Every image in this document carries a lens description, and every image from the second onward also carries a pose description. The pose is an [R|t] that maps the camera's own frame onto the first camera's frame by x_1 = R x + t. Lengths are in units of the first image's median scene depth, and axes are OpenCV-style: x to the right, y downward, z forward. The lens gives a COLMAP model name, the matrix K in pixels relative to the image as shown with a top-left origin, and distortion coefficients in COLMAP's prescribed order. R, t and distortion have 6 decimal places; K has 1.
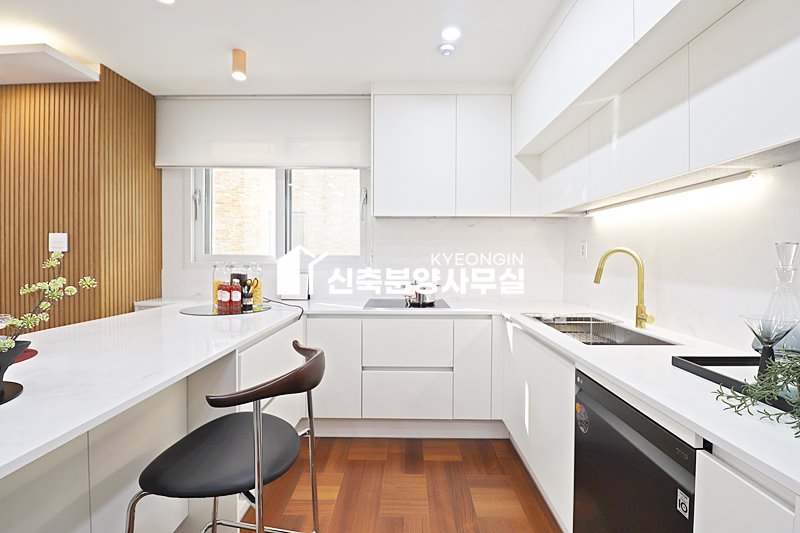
lens RADIAL K [[370.9, 0, 399.8], [0, 370.9, 259.9], [0, 0, 1]] dist [-0.004094, -0.009468]
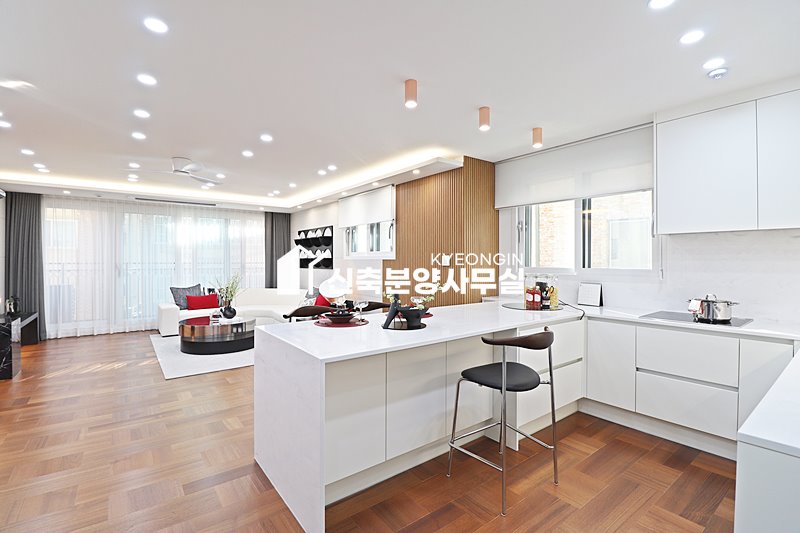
lens RADIAL K [[370.9, 0, 398.1], [0, 370.9, 263.5], [0, 0, 1]] dist [-0.004094, -0.009468]
pose [[0.617470, 0.003140, -0.786588, 0.334547], [-0.008657, 0.999959, -0.002804, -0.024682], [0.786547, 0.008541, 0.617471, -0.286151]]
